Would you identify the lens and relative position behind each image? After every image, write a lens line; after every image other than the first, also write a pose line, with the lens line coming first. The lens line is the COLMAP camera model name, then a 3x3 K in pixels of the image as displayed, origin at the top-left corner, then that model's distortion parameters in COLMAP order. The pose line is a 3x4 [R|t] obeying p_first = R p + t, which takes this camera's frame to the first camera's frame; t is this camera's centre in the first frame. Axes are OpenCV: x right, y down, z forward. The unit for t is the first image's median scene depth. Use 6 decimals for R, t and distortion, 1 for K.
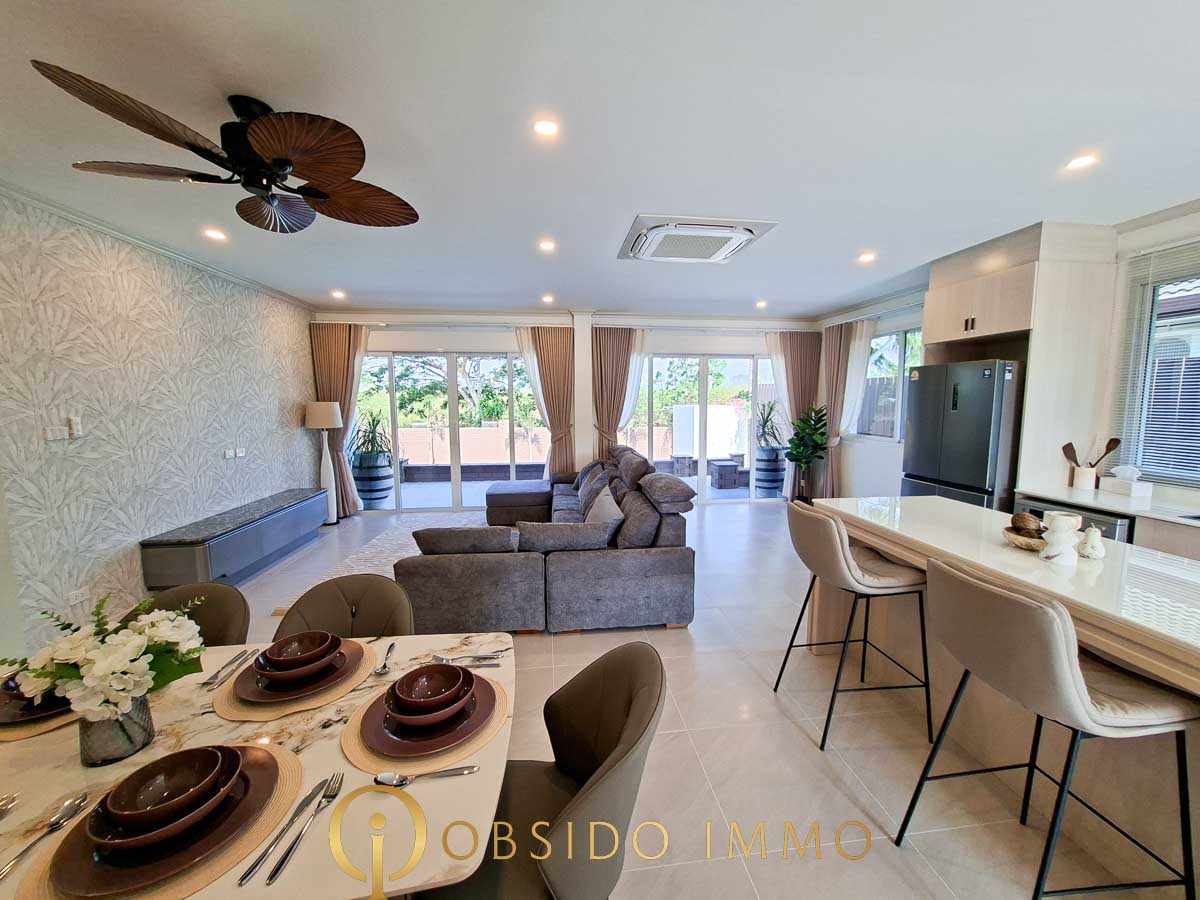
lens RADIAL K [[469.8, 0, 606.2], [0, 469.8, 447.1], [0, 0, 1]] dist [-0.003417, 0.000128]
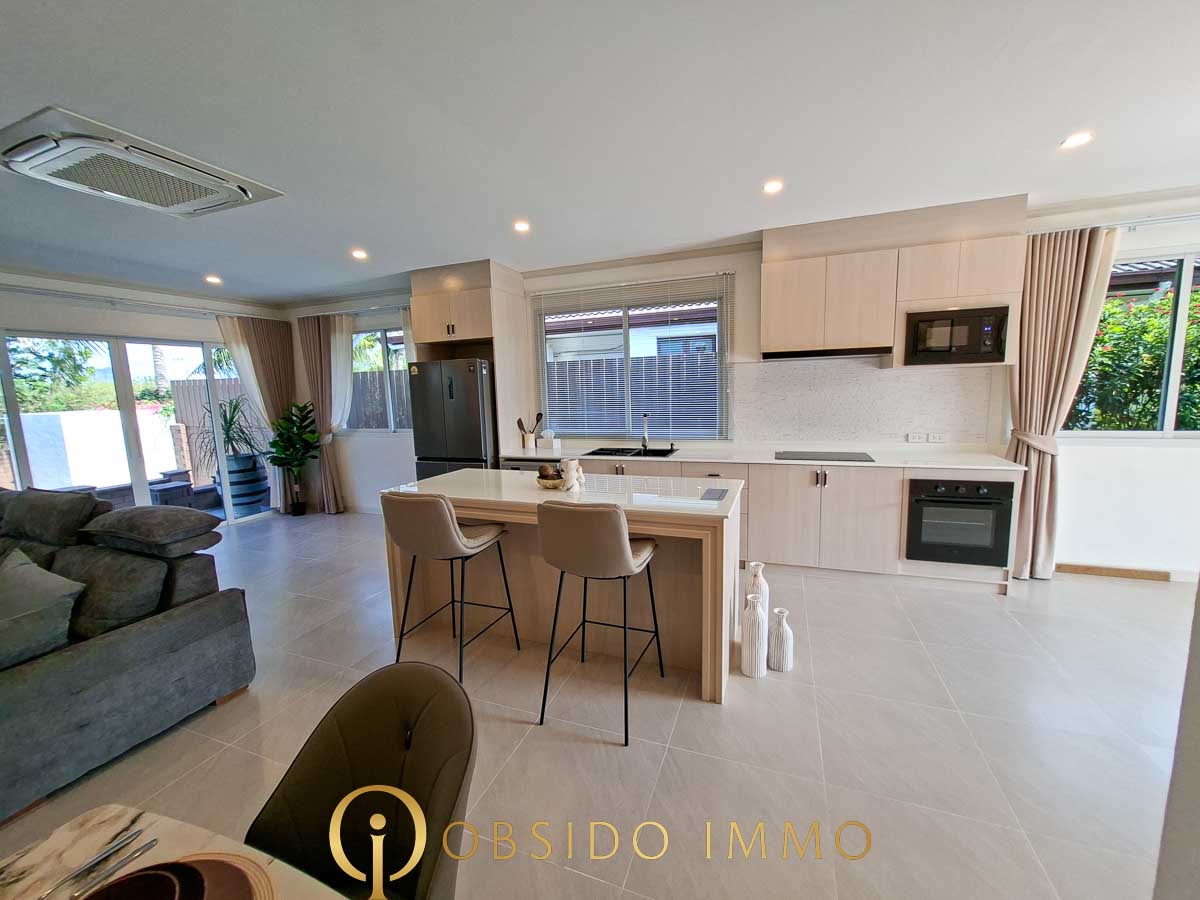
lens RADIAL K [[469.8, 0, 606.2], [0, 469.8, 447.1], [0, 0, 1]] dist [-0.003417, 0.000128]
pose [[0.467403, -0.125725, 0.875058, -0.135883], [0.119145, 0.989764, 0.078566, -0.002796], [-0.875979, 0.067537, 0.477598, 0.060228]]
